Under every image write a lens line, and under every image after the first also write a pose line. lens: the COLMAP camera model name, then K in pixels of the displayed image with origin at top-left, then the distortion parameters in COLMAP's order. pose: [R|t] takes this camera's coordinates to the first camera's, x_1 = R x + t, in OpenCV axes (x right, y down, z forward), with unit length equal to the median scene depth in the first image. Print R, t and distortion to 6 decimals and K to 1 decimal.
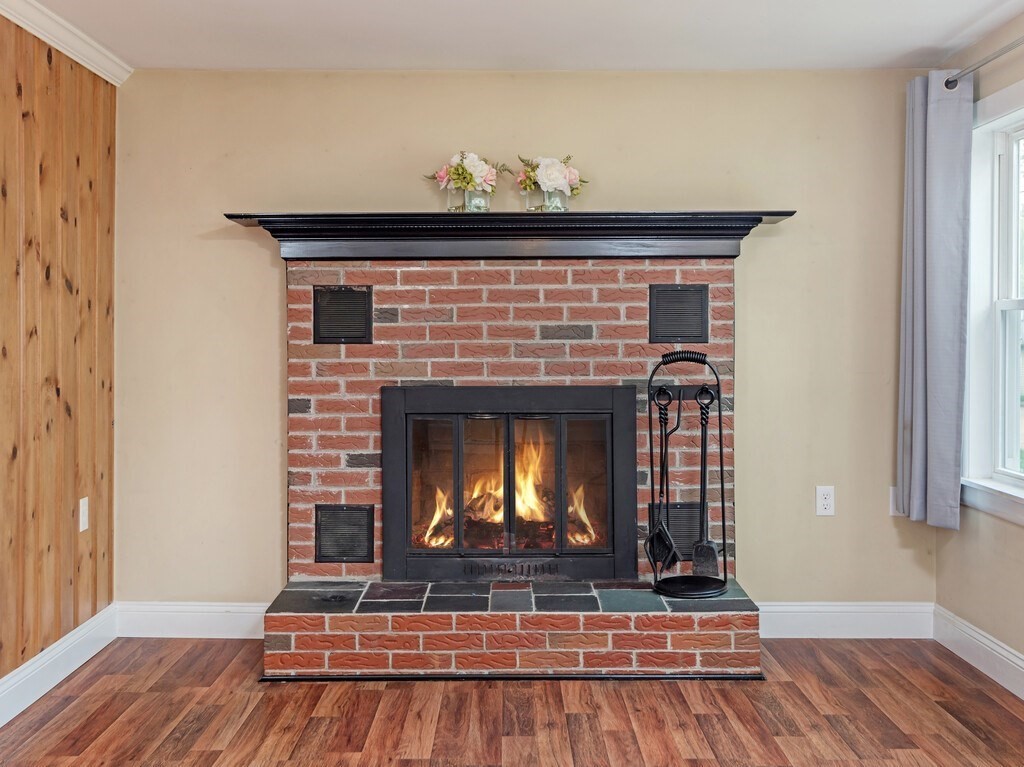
lens RADIAL K [[1203.4, 0, 510.6], [0, 1203.4, 386.2], [0, 0, 1]] dist [0.052908, 0.000000]
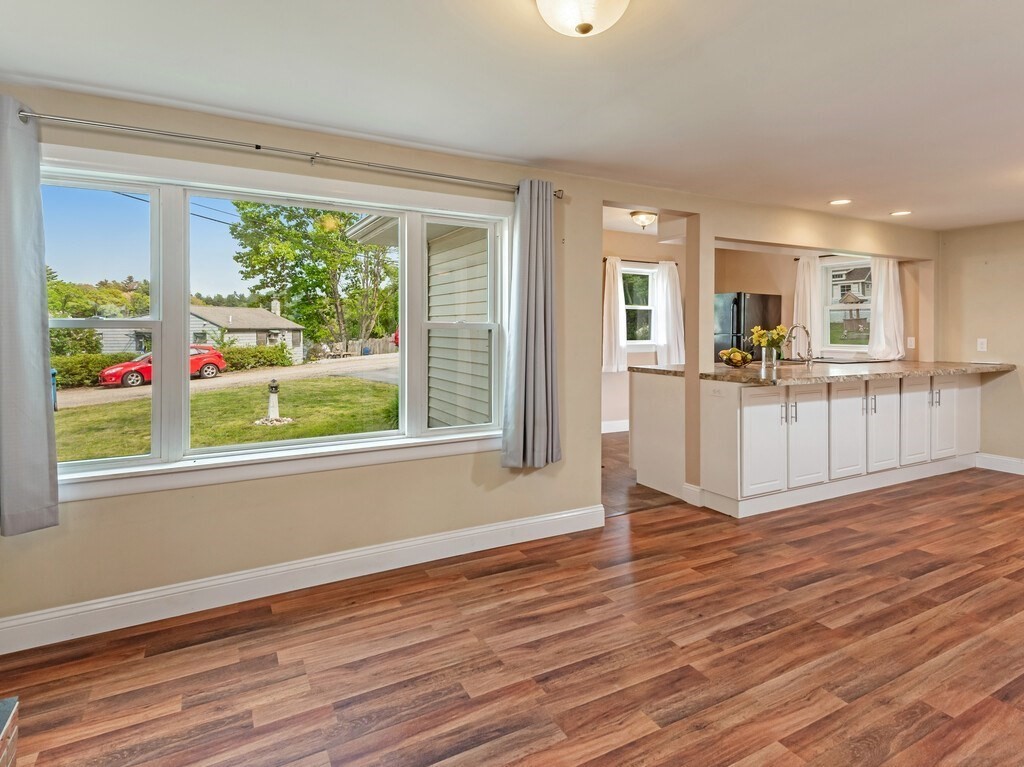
lens RADIAL K [[537.1, 0, 500.7], [0, 537.1, 350.6], [0, 0, 1]] dist [0.026975, -0.012906]
pose [[-0.462184, -0.038748, 0.885937, -0.230868], [0.040209, 0.997102, 0.064586, -0.051981], [-0.885872, 0.065474, -0.459286, 0.773886]]
